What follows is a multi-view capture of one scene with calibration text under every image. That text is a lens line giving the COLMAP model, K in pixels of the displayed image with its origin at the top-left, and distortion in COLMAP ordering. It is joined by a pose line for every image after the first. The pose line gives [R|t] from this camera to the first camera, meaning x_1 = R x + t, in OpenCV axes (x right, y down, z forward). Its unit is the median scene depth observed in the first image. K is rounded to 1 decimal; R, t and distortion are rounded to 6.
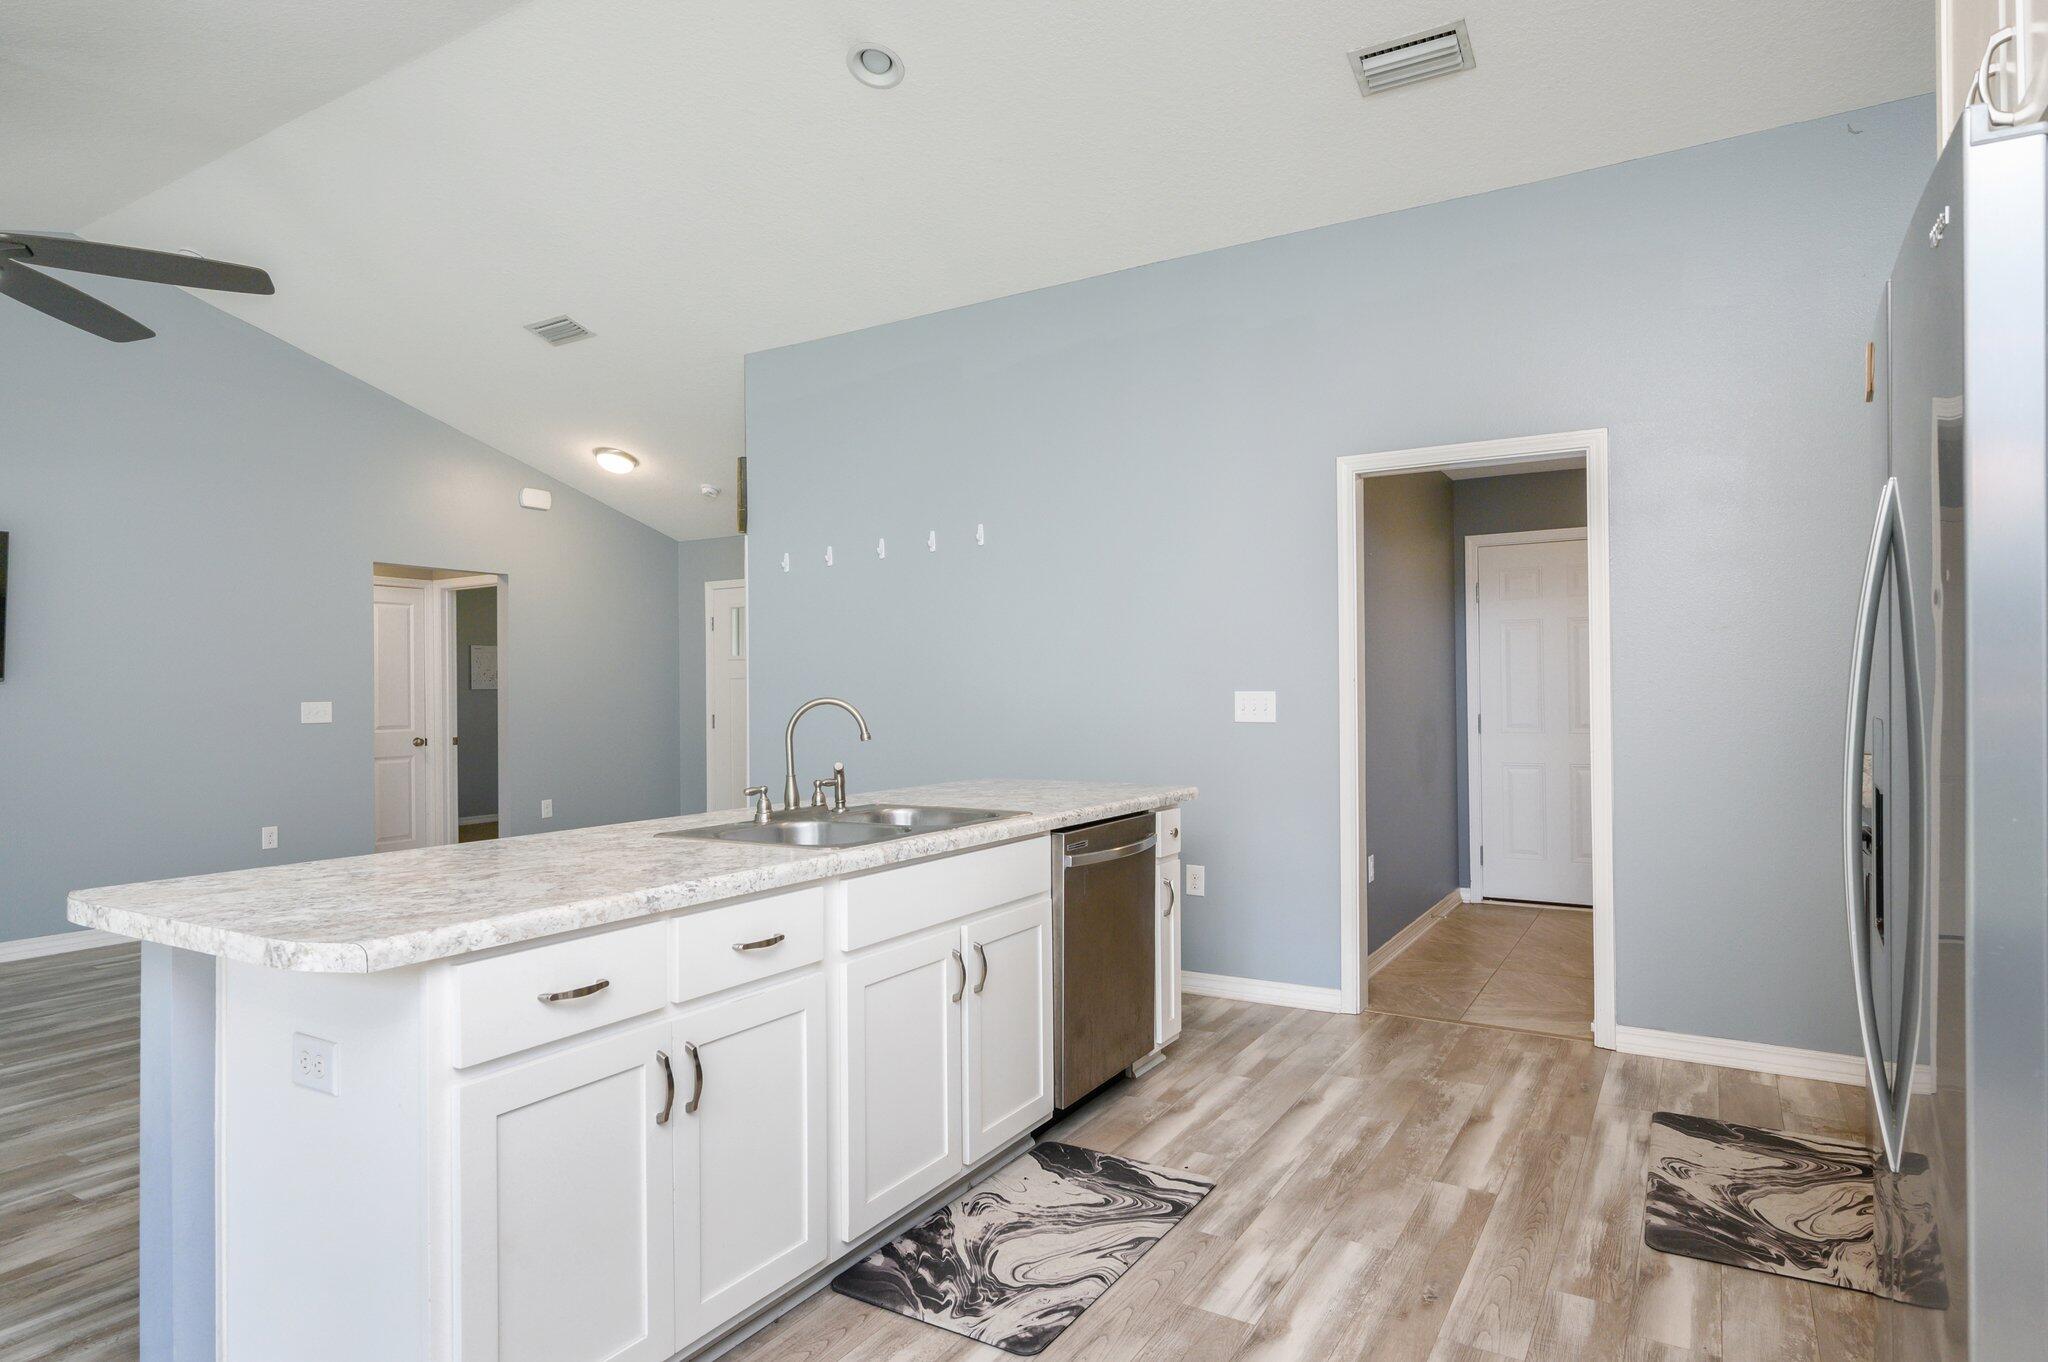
lens RADIAL K [[1141.7, 0, 1034.6], [0, 1141.7, 684.1], [0, 0, 1]] dist [-0.004220, -0.002716]
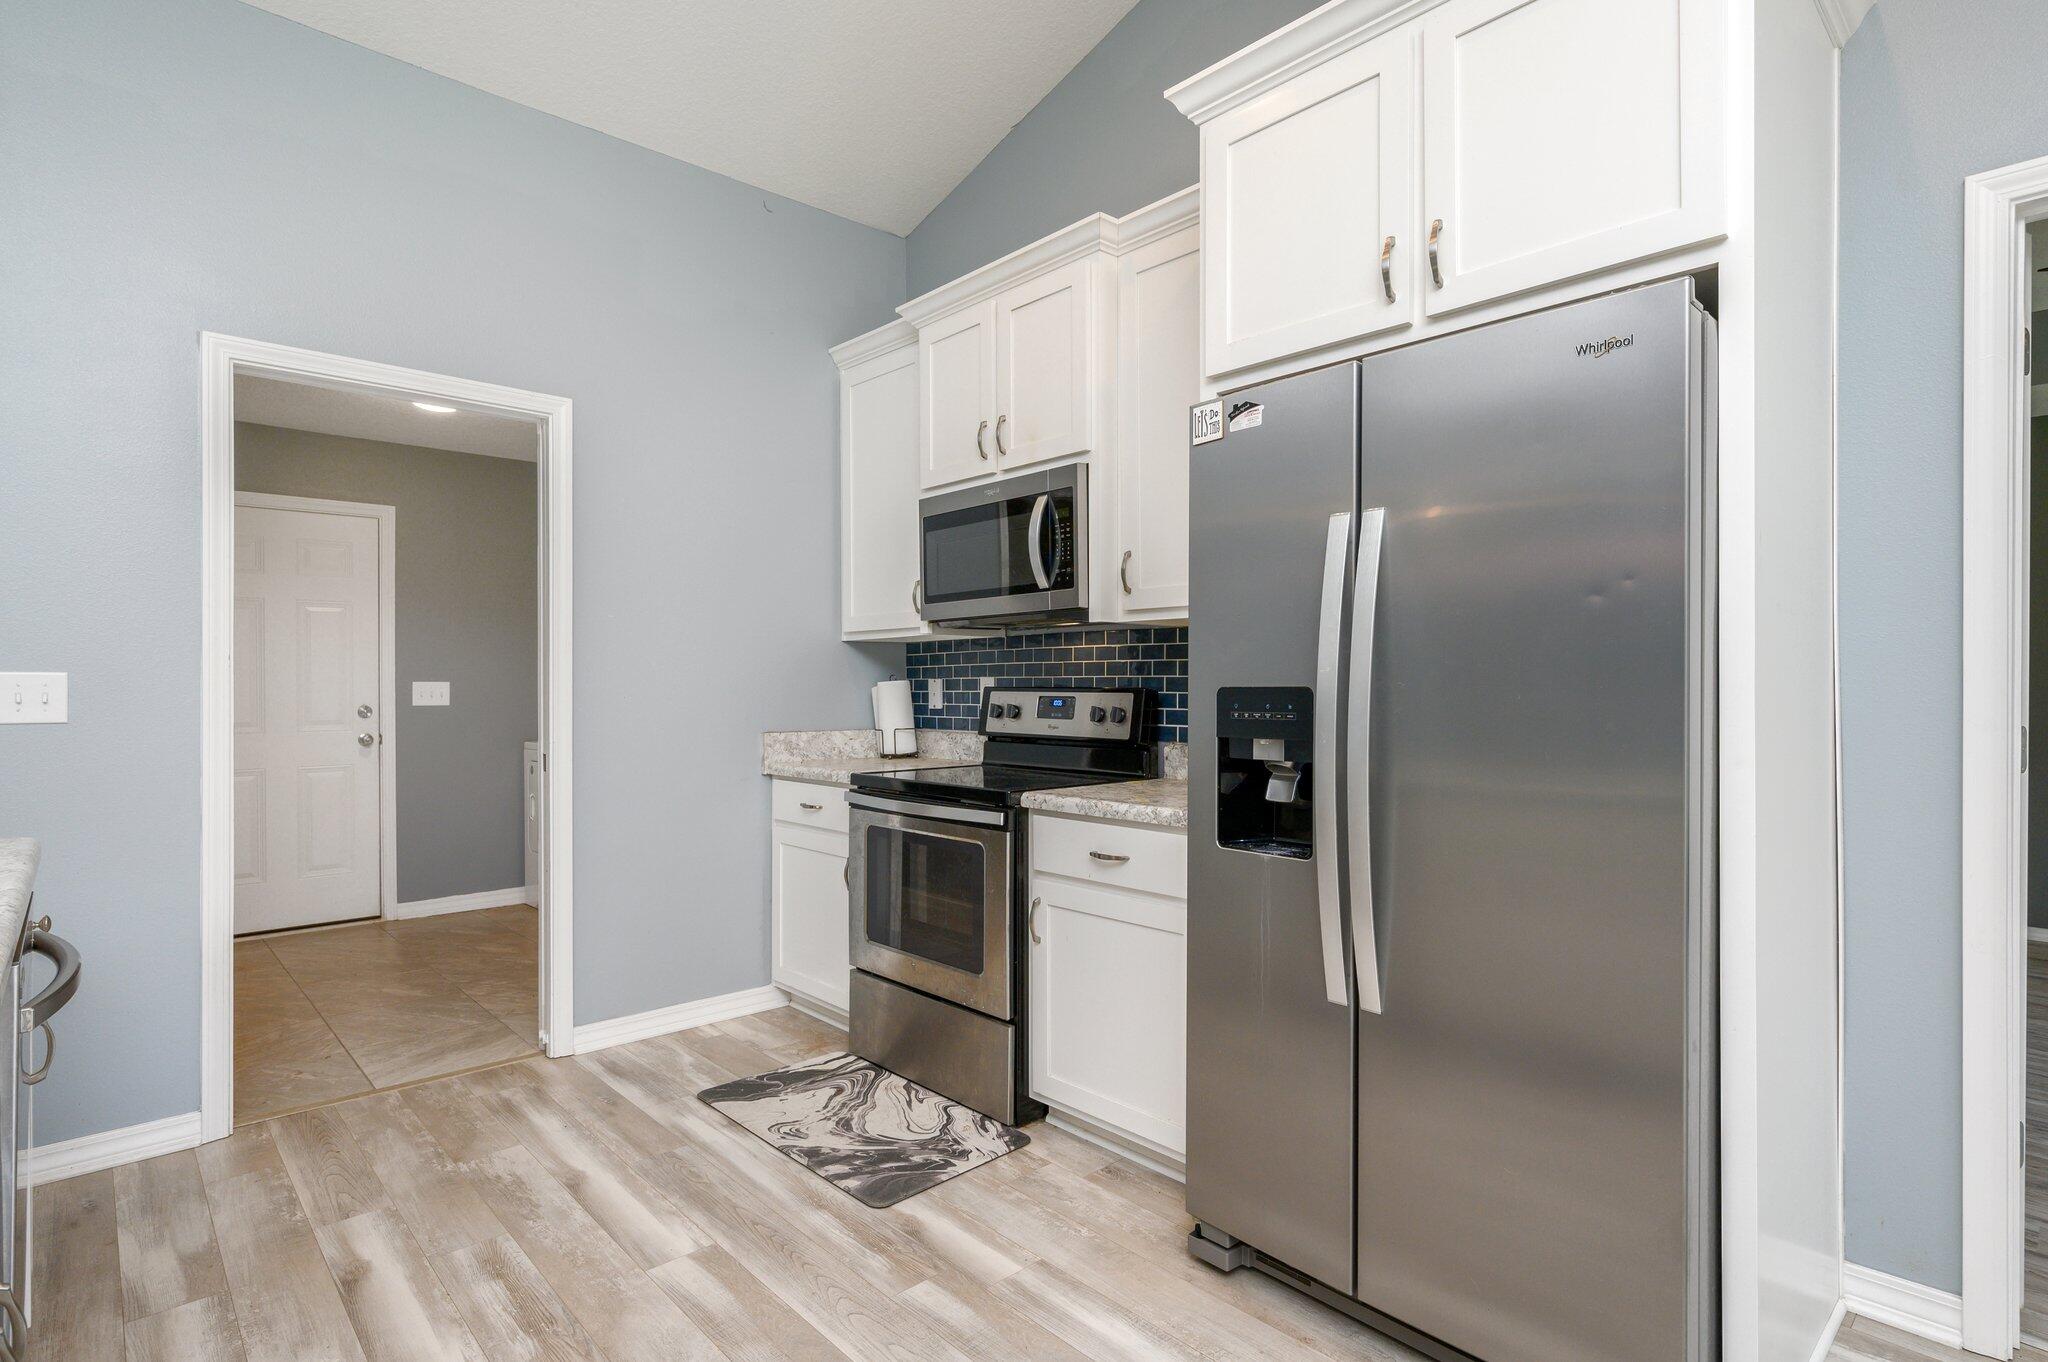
lens RADIAL K [[1013.3, 0, 1015.8], [0, 1013.3, 689.9], [0, 0, 1]] dist [-0.012680, 0.004042]
pose [[0.277267, 0.006470, 0.960771, -0.239146], [-0.002789, 0.999979, -0.005929, 0.025222], [-0.960789, -0.001036, 0.277279, 0.495606]]
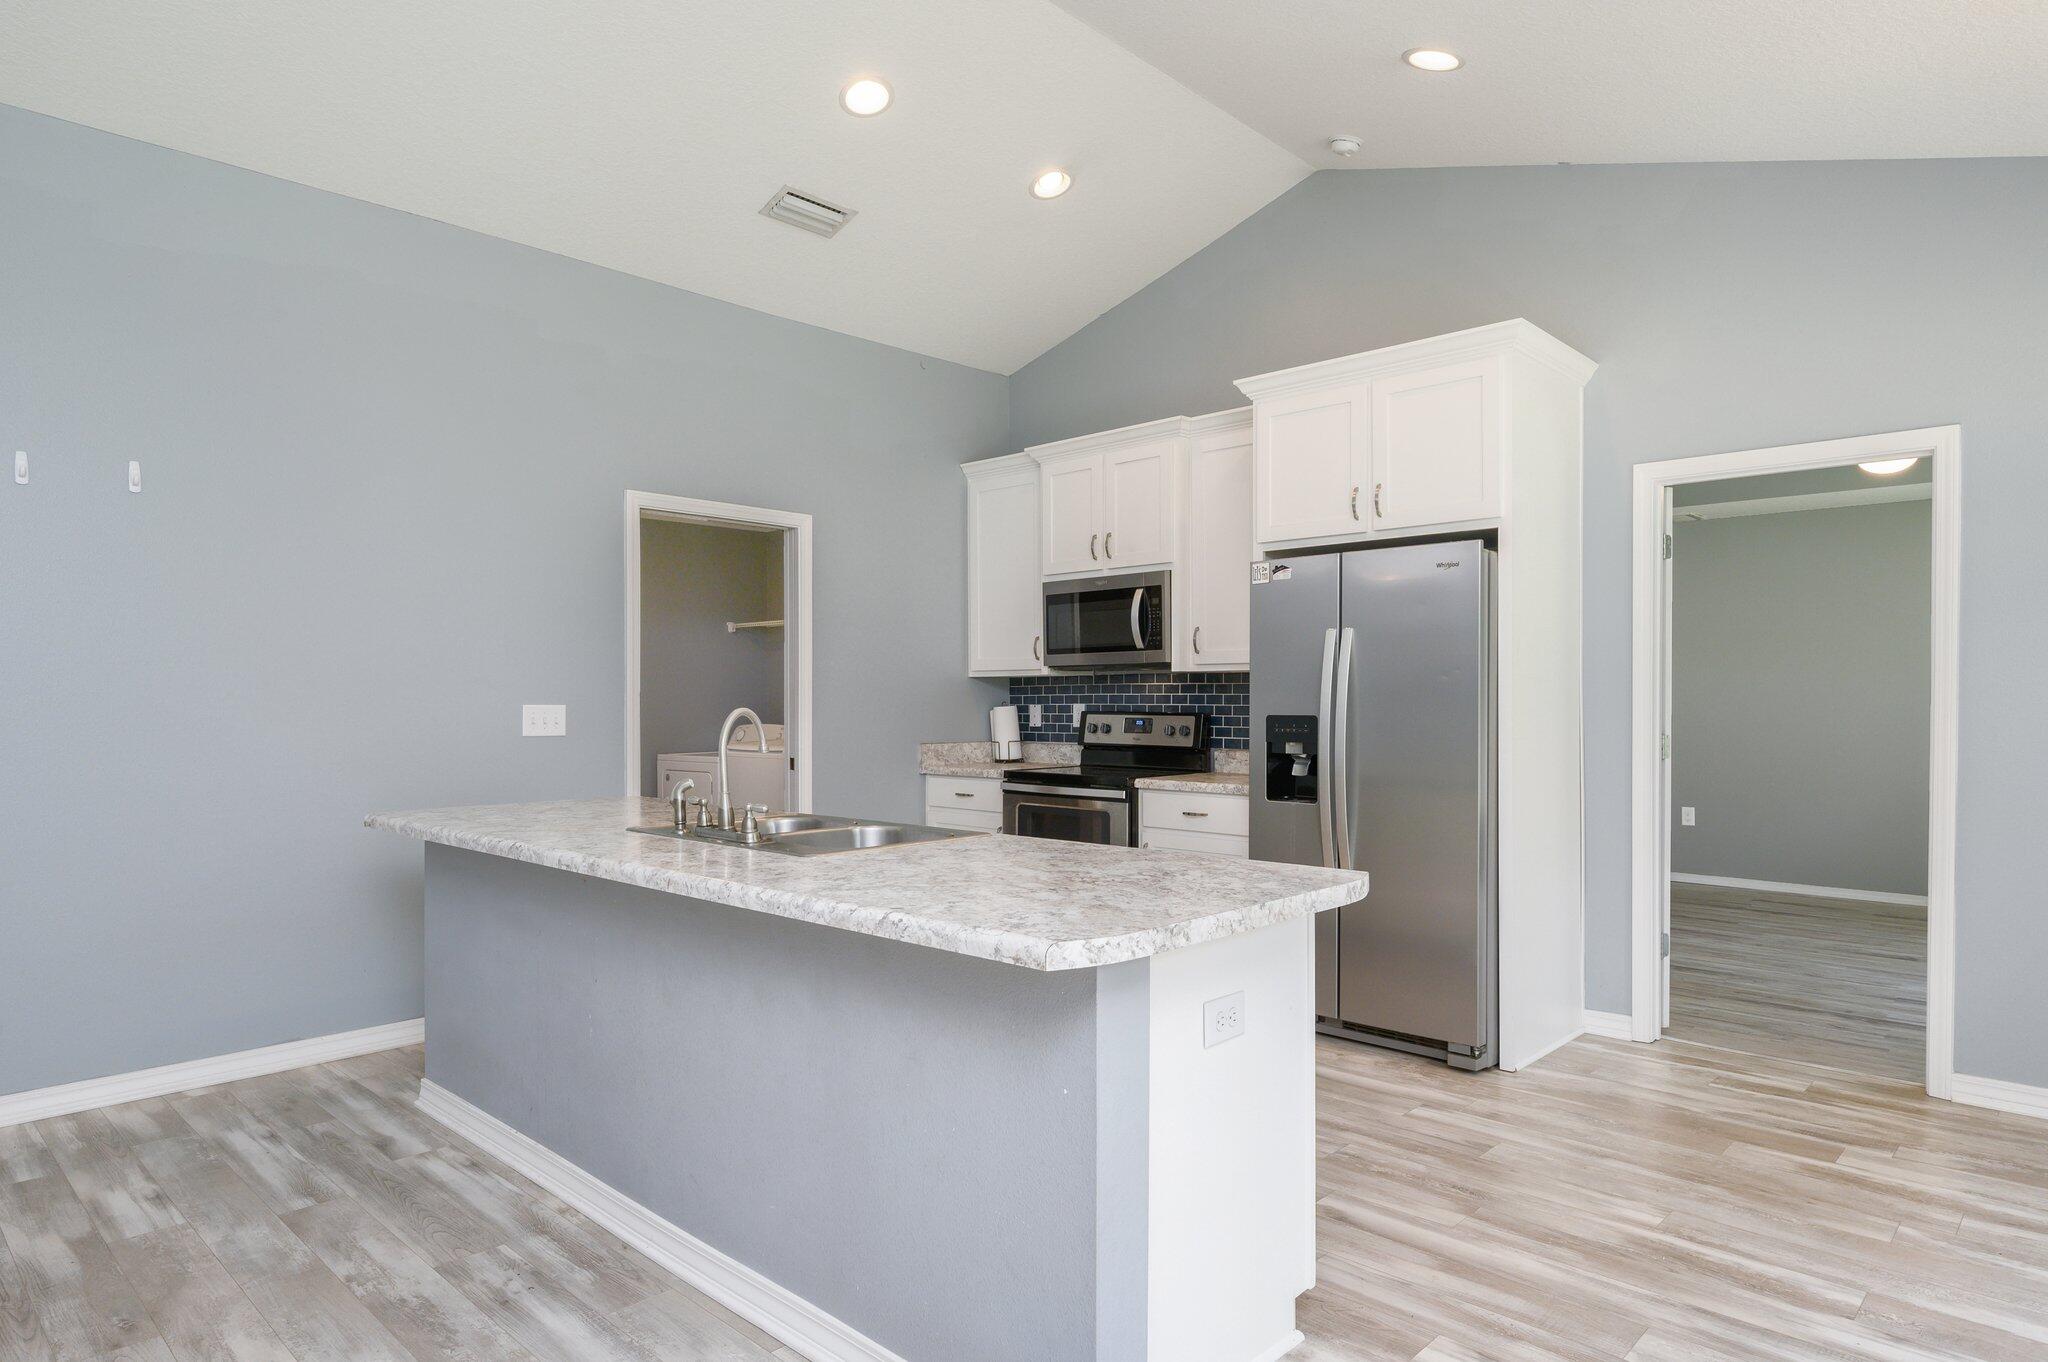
lens RADIAL K [[1171.9, 0, 1024.6], [0, 1171.9, 709.1], [0, 0, 1]] dist [-0.012115, -0.000482]
pose [[0.213683, 0.001431, 0.976902, -1.001484], [-0.002403, 0.999997, -0.000939, 0.014004], [-0.976900, -0.002147, 0.213686, 0.533552]]
